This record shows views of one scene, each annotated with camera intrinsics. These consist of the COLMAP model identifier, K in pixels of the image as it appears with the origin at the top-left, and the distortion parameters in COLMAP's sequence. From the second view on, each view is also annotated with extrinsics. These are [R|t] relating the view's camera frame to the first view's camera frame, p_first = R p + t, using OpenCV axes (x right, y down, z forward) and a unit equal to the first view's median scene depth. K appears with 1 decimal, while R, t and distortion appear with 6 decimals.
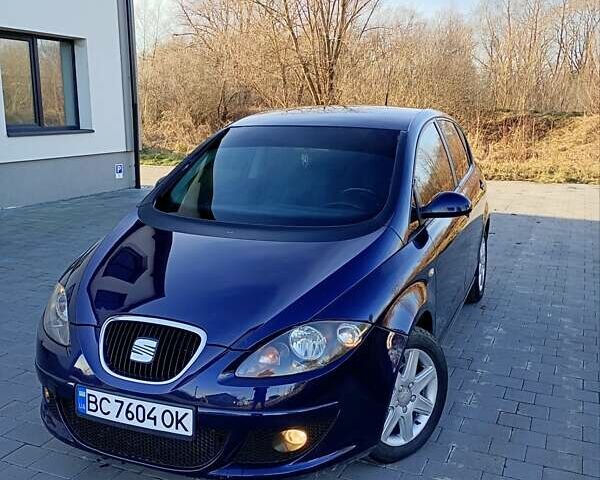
lens RADIAL K [[658.3, 0, 300.0], [0, 658.3, 240.0], [0, 0, 1]] dist [0.021677, 0.000825]
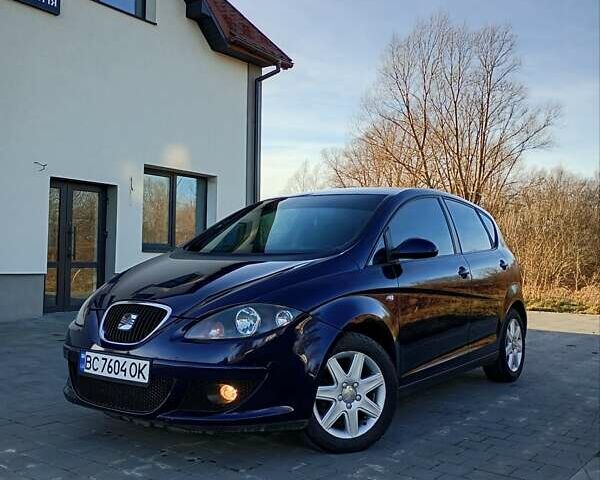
lens RADIAL K [[658.3, 0, 300.0], [0, 658.3, 240.0], [0, 0, 1]] dist [0.021677, 0.000825]
pose [[0.971662, 0.006254, -0.236292, 0.399501], [-0.063227, 0.970101, -0.234322, 0.291150], [0.227762, 0.242622, 0.943005, -0.195246]]
